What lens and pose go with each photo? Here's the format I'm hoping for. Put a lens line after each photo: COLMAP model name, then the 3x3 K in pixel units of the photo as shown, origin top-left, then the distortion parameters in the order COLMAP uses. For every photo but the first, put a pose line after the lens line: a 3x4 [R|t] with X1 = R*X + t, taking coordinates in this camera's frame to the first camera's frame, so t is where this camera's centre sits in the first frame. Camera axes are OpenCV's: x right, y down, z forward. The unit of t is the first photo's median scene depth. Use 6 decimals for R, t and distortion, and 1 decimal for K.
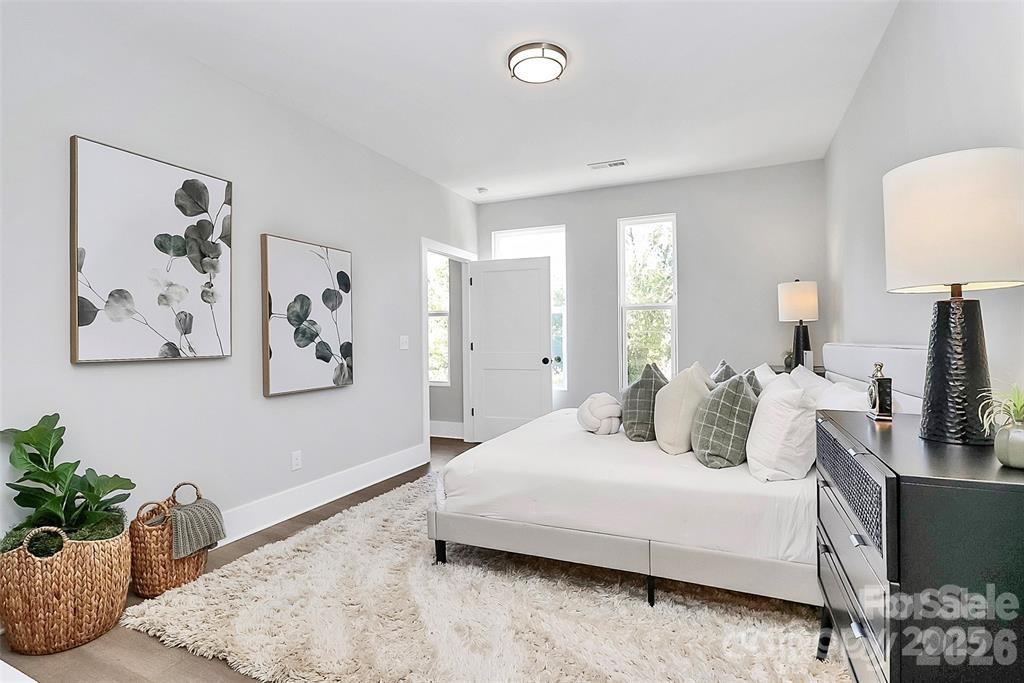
lens RADIAL K [[493.0, 0, 517.3], [0, 493.0, 341.2], [0, 0, 1]] dist [-0.002951, -0.000147]
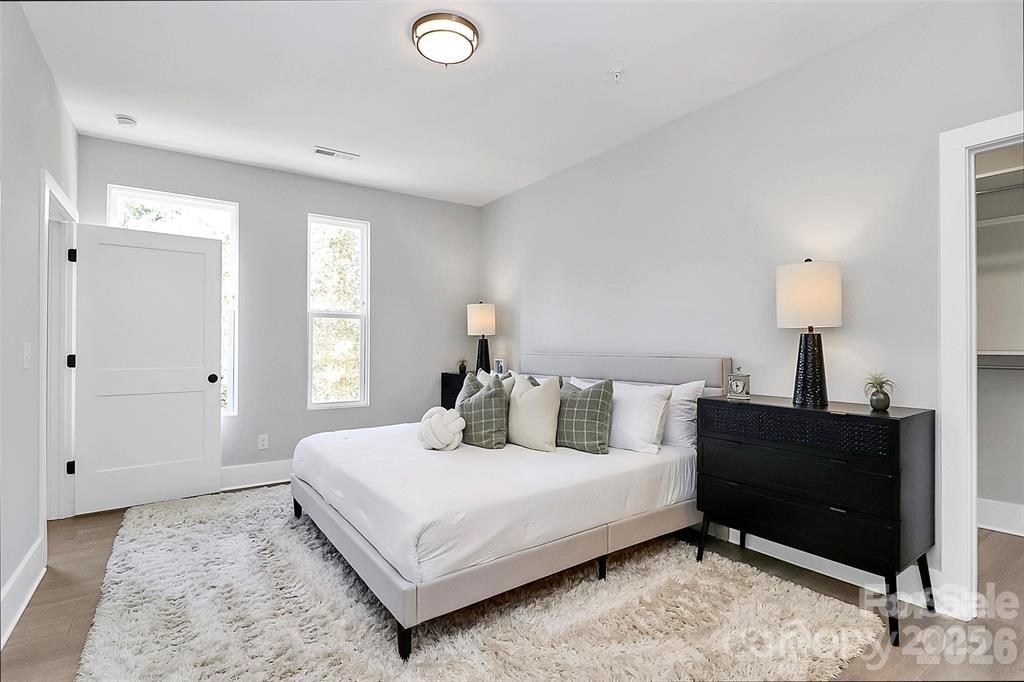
lens RADIAL K [[486.9, 0, 516.2], [0, 486.9, 331.3], [0, 0, 1]] dist [-0.001423, -0.000101]
pose [[0.520161, 0.026166, 0.853667, -0.367186], [0.001791, 0.999495, -0.031728, -0.007988], [-0.854066, 0.018033, 0.519851, 0.246554]]
